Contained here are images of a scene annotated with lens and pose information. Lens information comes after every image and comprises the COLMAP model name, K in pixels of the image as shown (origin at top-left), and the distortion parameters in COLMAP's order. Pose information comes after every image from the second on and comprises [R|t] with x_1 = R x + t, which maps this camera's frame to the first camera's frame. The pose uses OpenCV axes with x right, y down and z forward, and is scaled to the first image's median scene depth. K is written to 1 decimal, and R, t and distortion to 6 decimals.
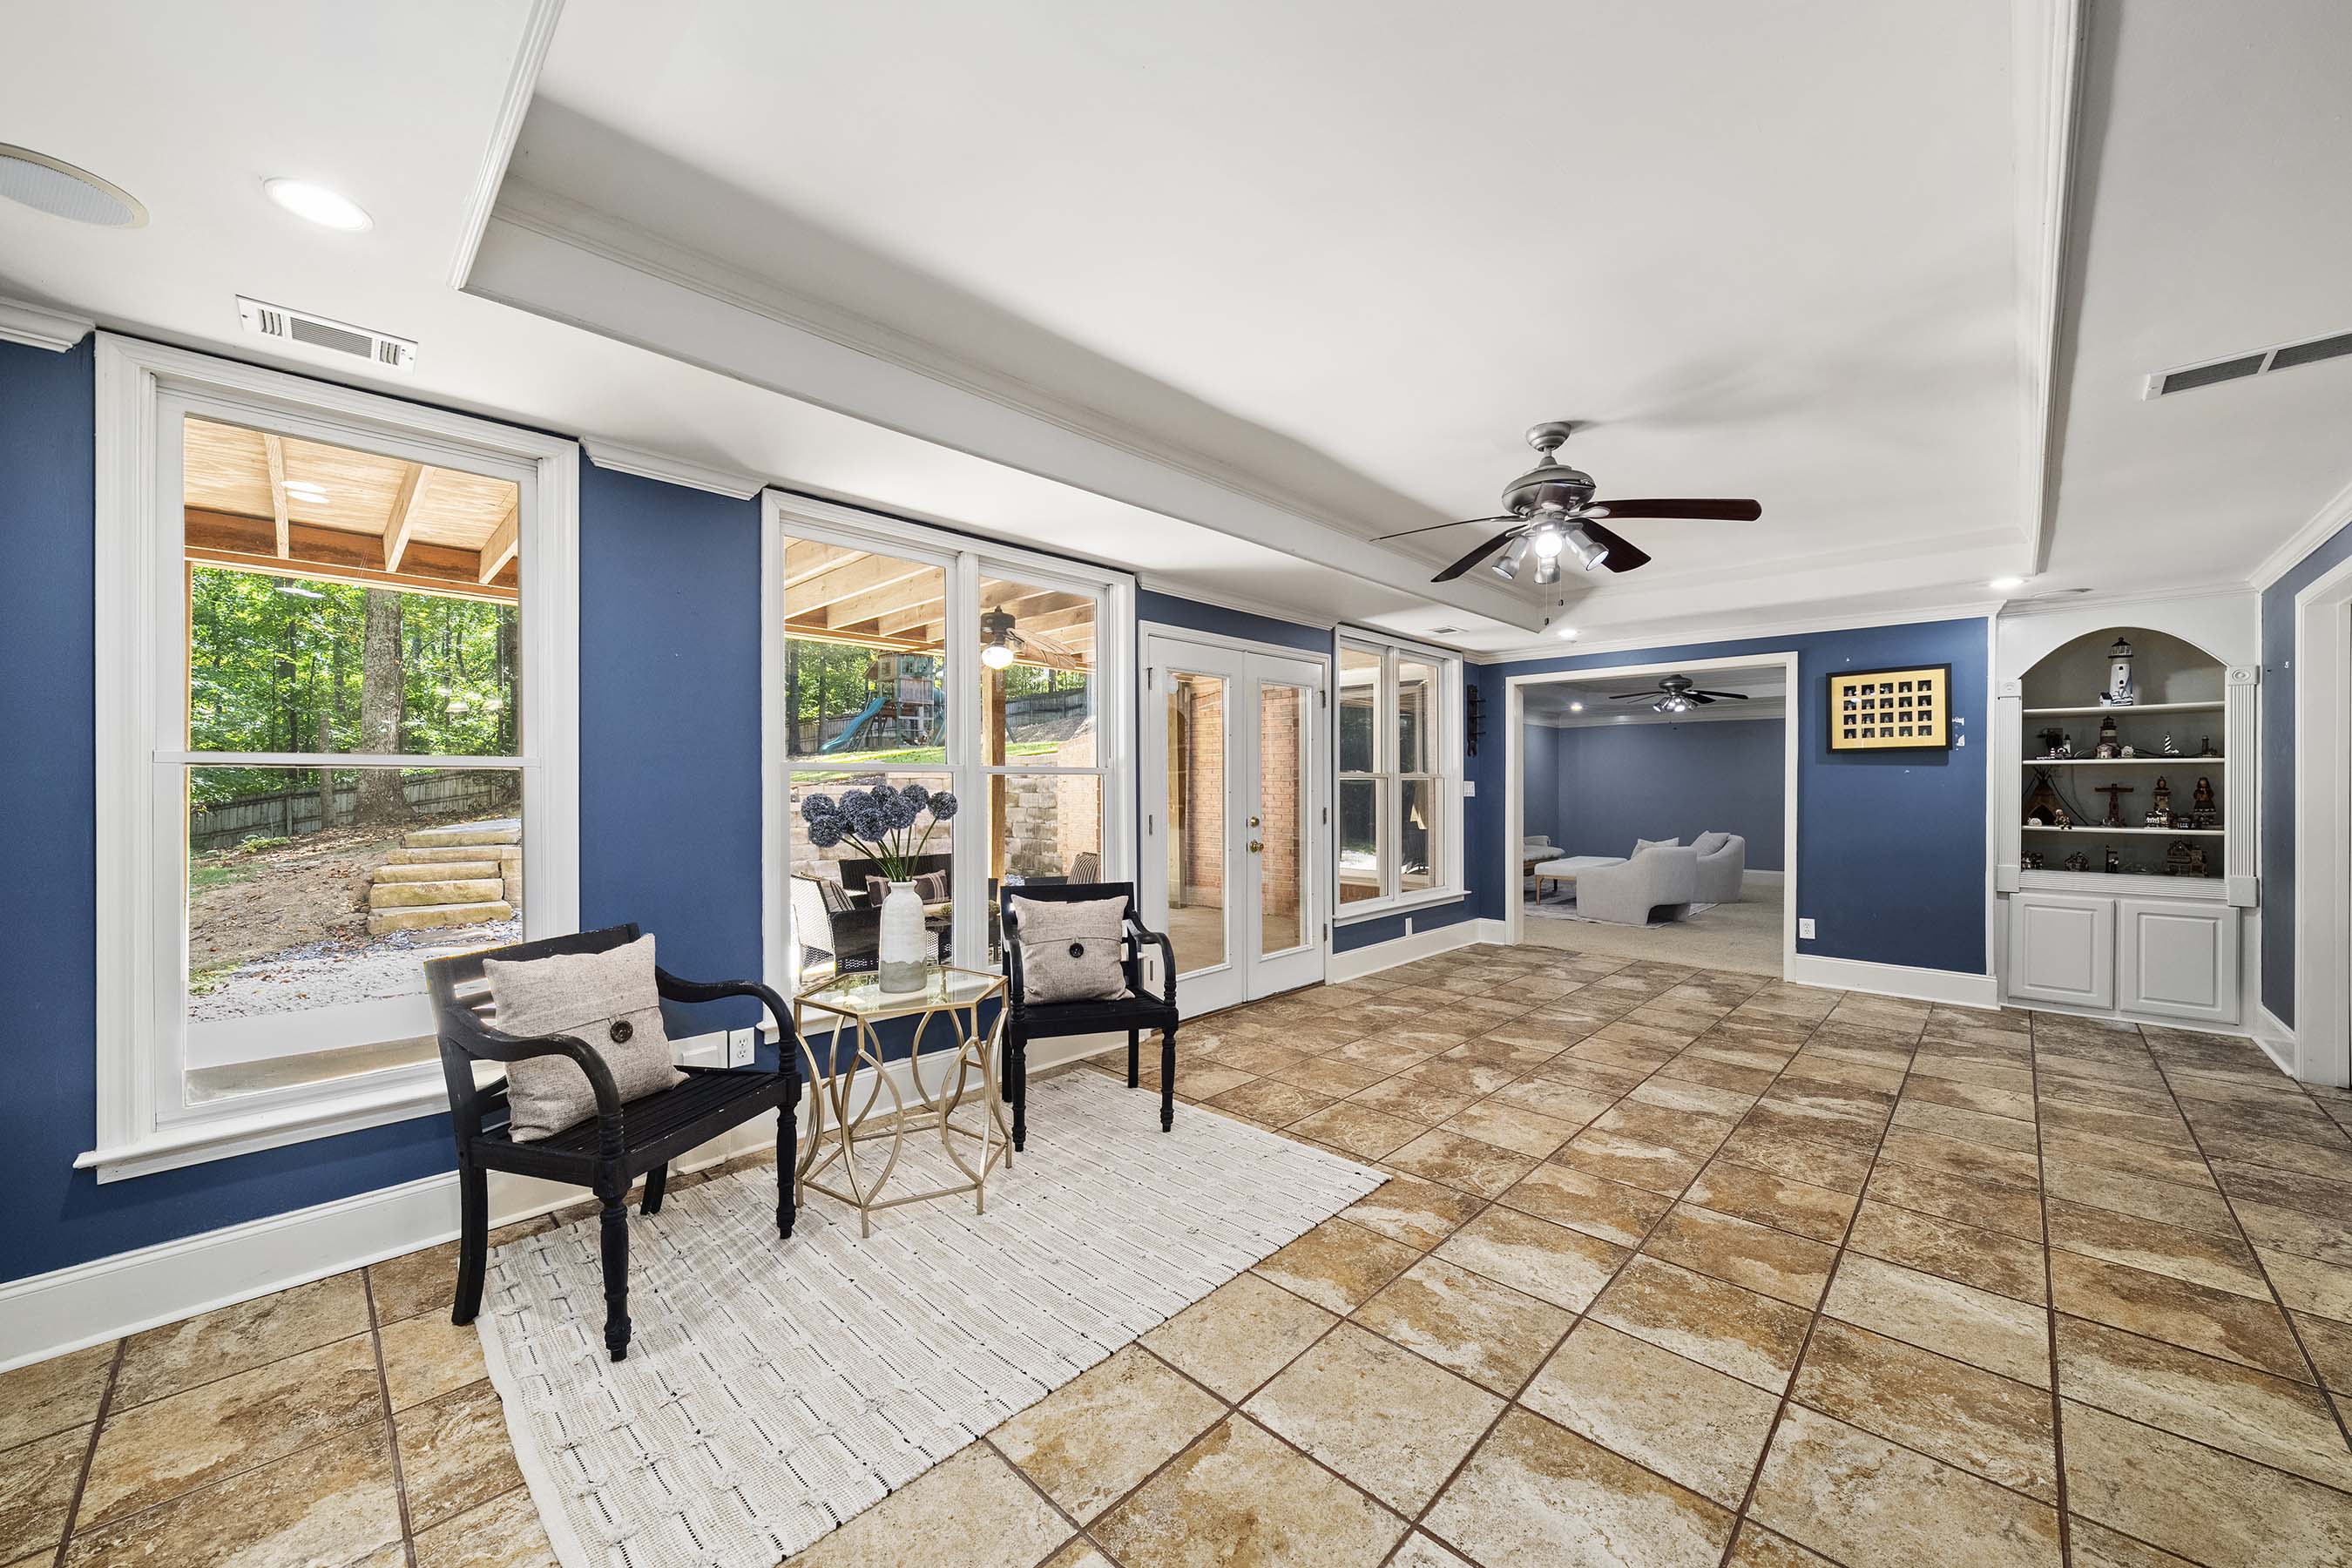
lens RADIAL K [[865.0, 0, 1179.5], [0, 865.0, 779.7], [0, 0, 1]] dist [-0.000276, -0.000070]
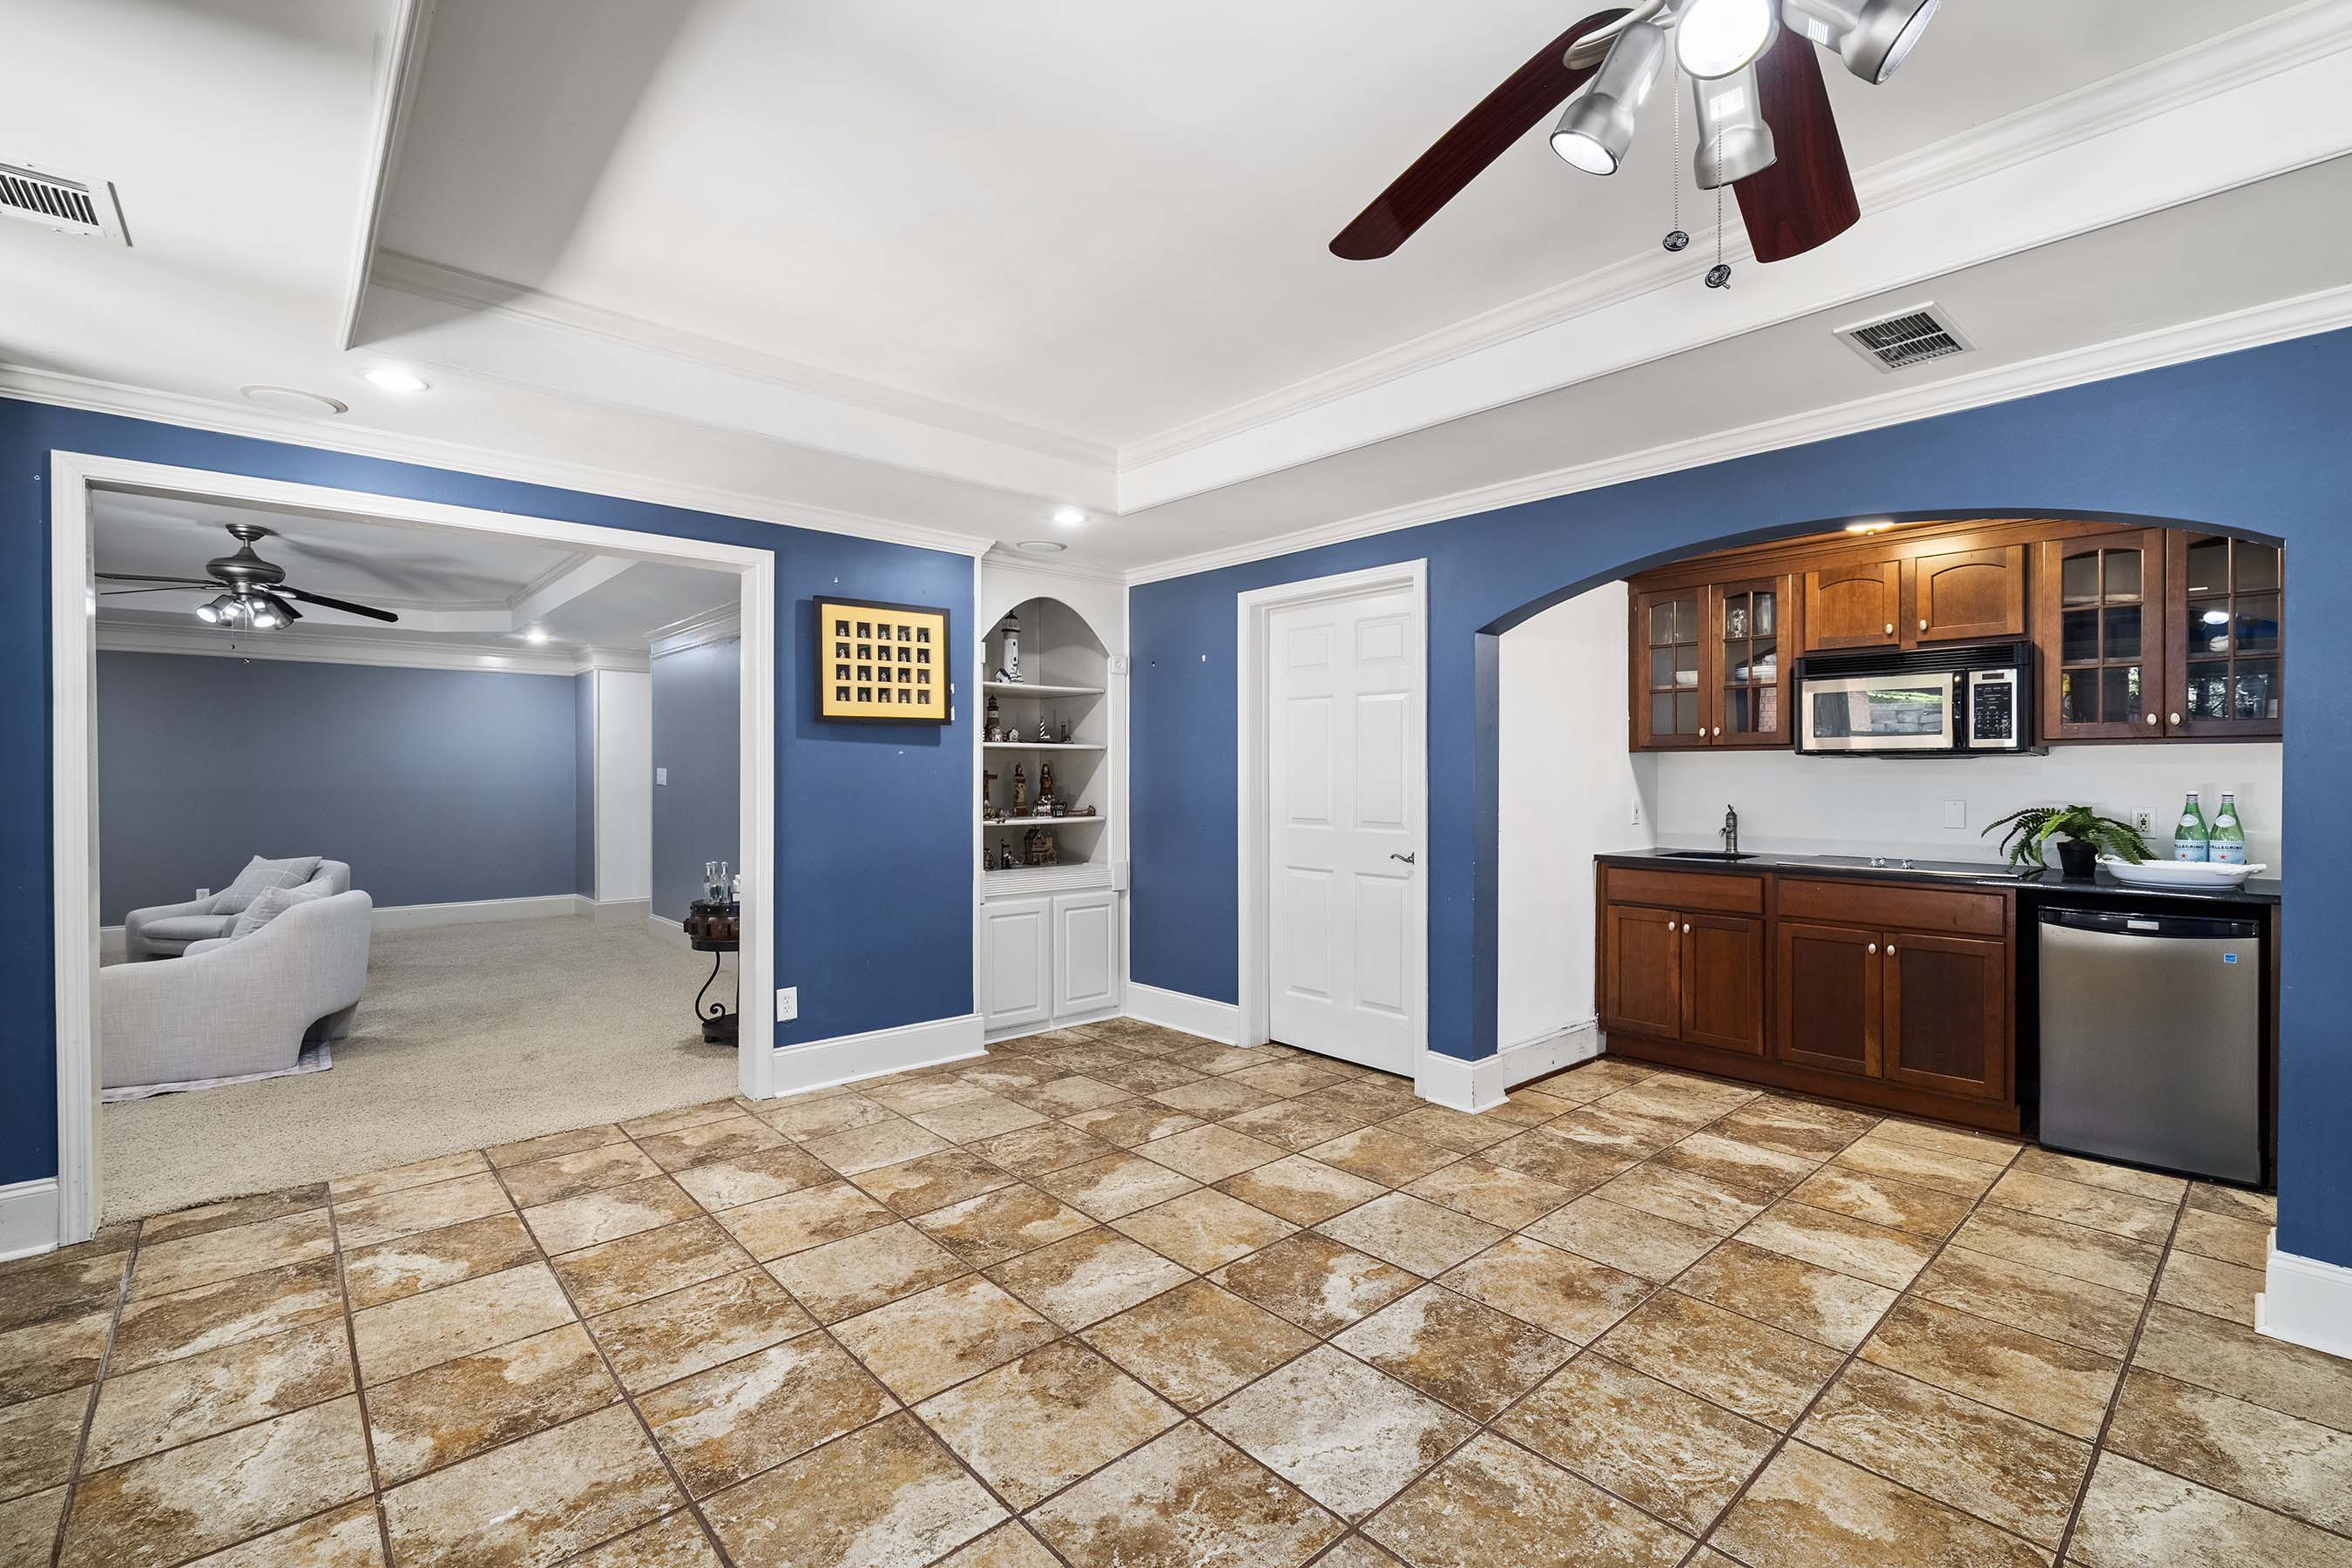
lens RADIAL K [[1031.4, 0, 1176.0], [0, 1031.4, 784.0], [0, 0, 1]] dist [0.000013, -0.000077]
pose [[0.069654, -0.012593, 0.997492, 0.013975], [-0.006272, 0.999895, 0.013061, 0.004099], [-0.997551, -0.007166, 0.069568, 0.809175]]
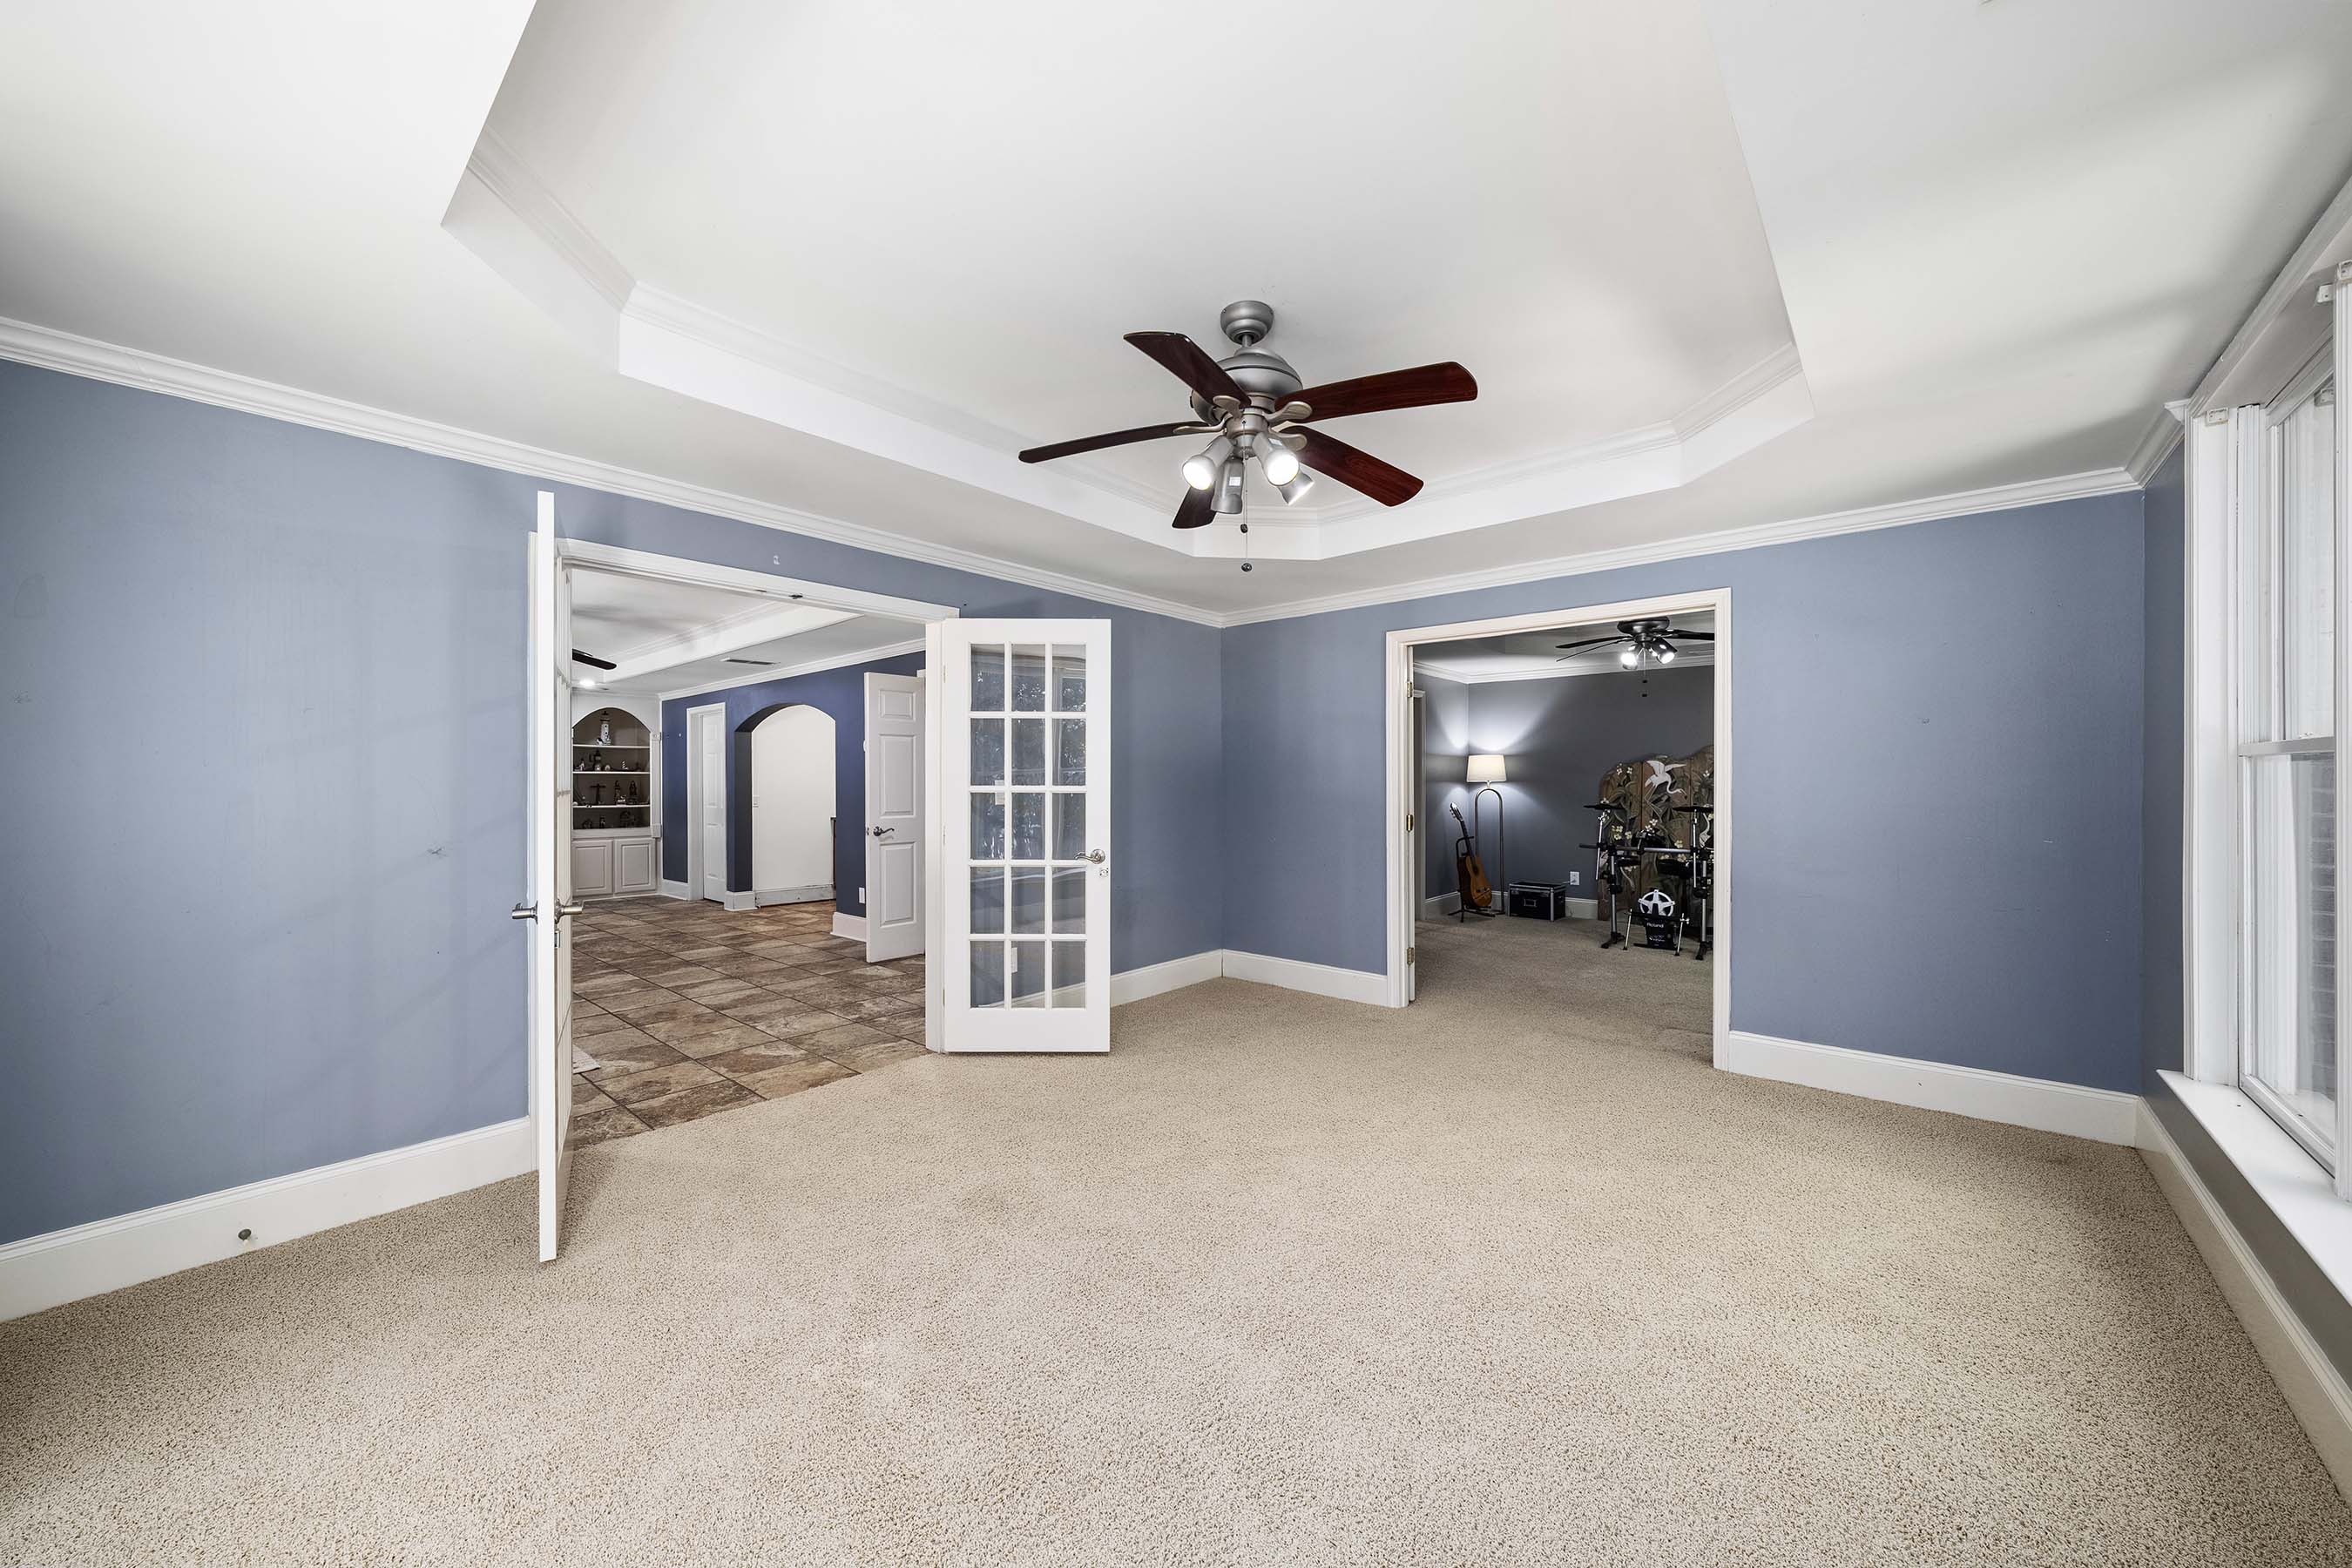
lens RADIAL K [[838.5, 0, 1176.0], [0, 838.5, 784.0], [0, 0, 1]] dist [-0.001519, -0.000158]
pose [[-0.053133, -0.003583, 0.998581, -0.997056], [-0.002571, 0.999991, 0.003451, -0.005142], [-0.998584, -0.002384, -0.053141, -0.237107]]
